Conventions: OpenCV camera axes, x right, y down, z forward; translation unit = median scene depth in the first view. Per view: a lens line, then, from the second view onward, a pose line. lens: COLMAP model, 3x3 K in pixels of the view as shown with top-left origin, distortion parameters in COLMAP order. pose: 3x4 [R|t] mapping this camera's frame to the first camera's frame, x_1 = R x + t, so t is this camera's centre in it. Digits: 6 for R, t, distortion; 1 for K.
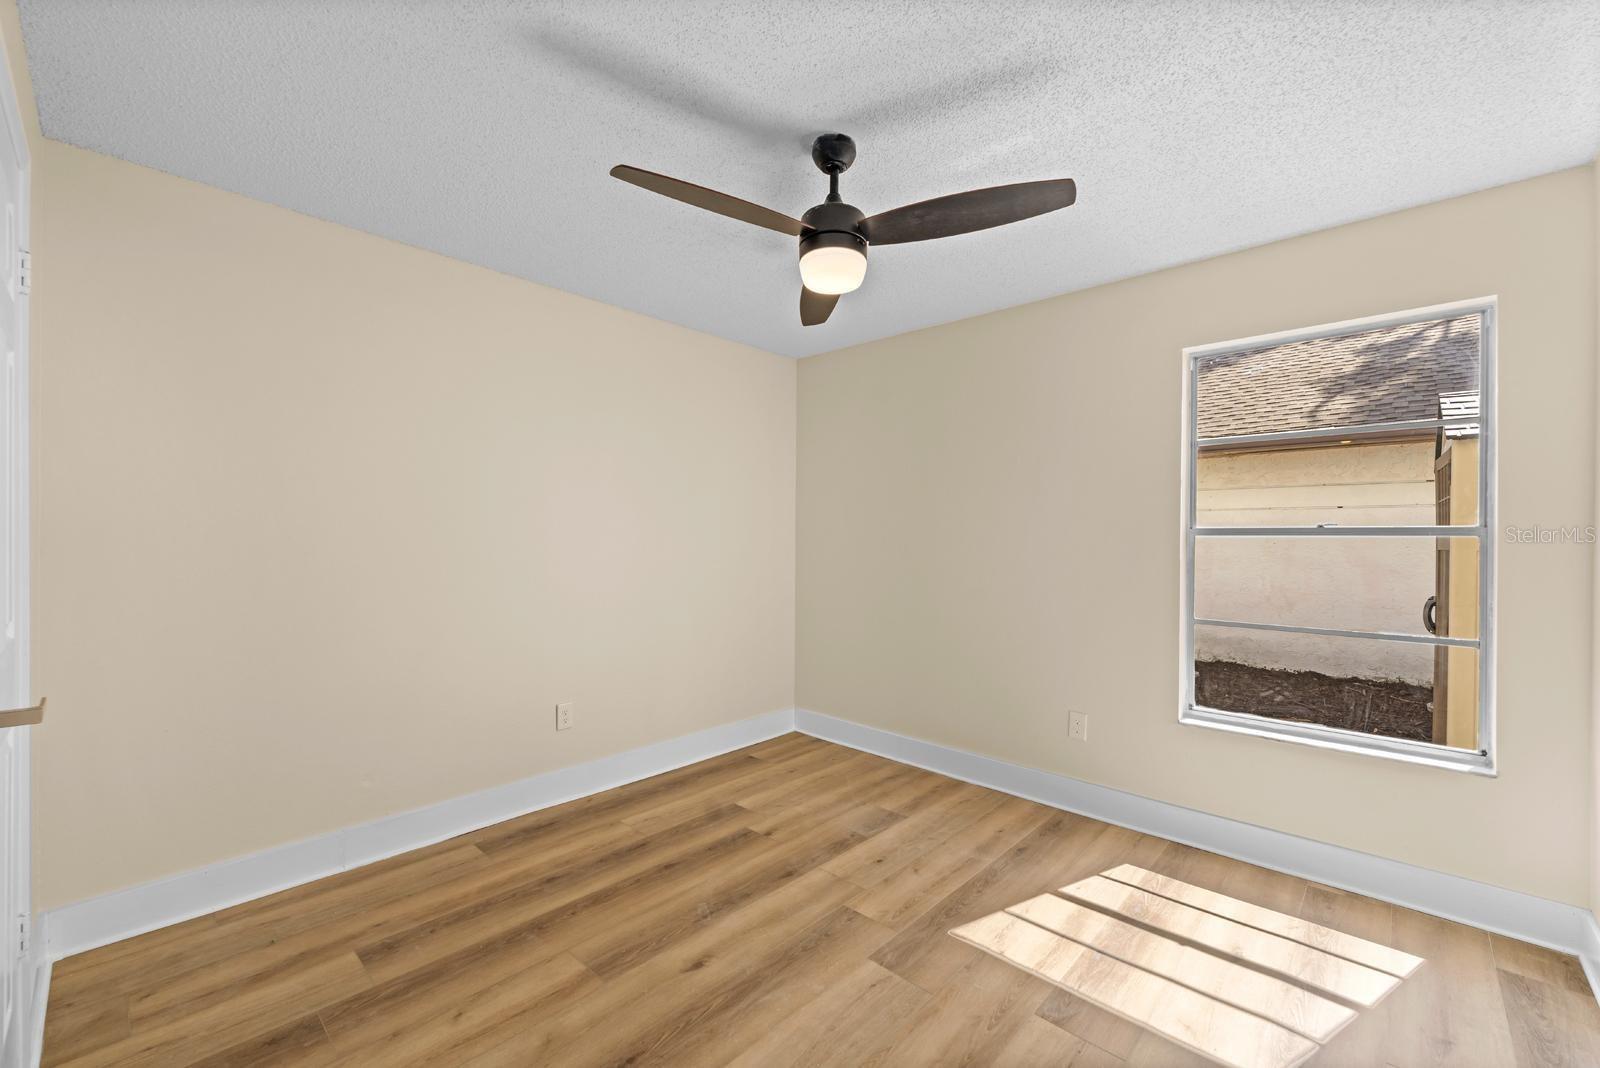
lens RADIAL K [[657.9, 0, 799.8], [0, 657.9, 532.0], [0, 0, 1]] dist [0.003353, 0.000321]
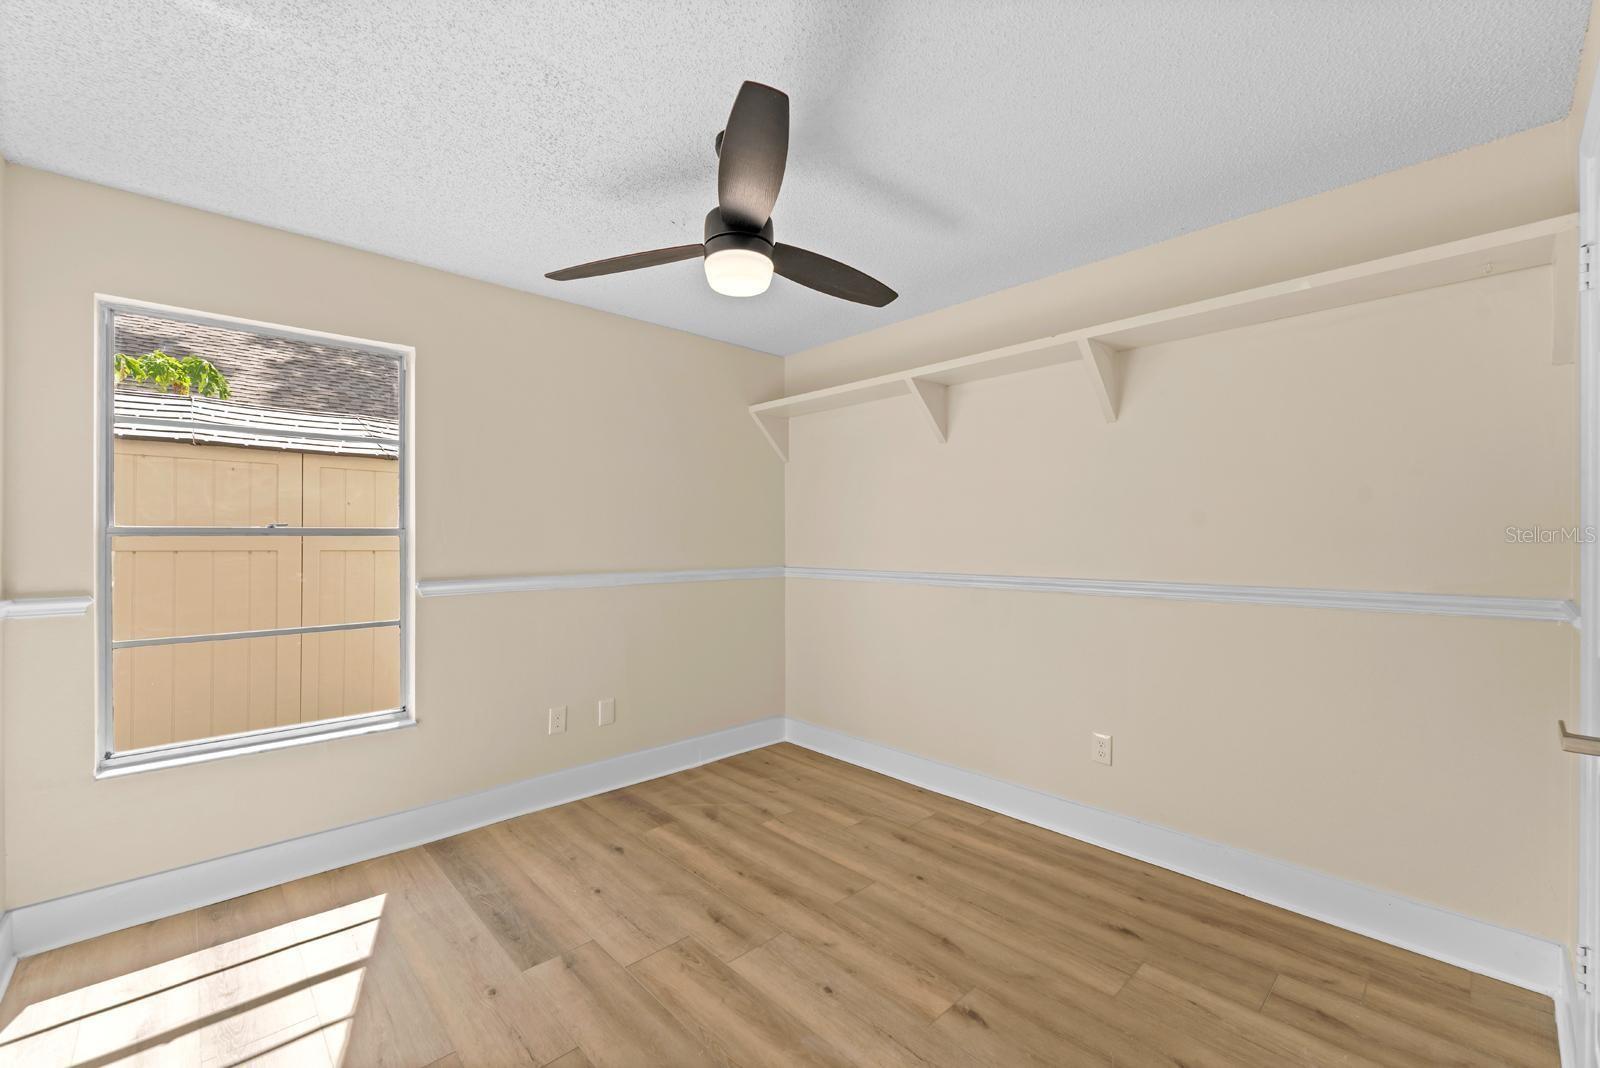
lens RADIAL K [[657.9, 0, 798.9], [0, 657.9, 535.2], [0, 0, 1]] dist [0.003353, 0.000321]
pose [[0.060594, 0.003444, 0.998157, -0.172103], [-0.006699, 0.999973, -0.003043, 0.001518], [-0.998140, -0.006502, 0.060615, 0.168125]]
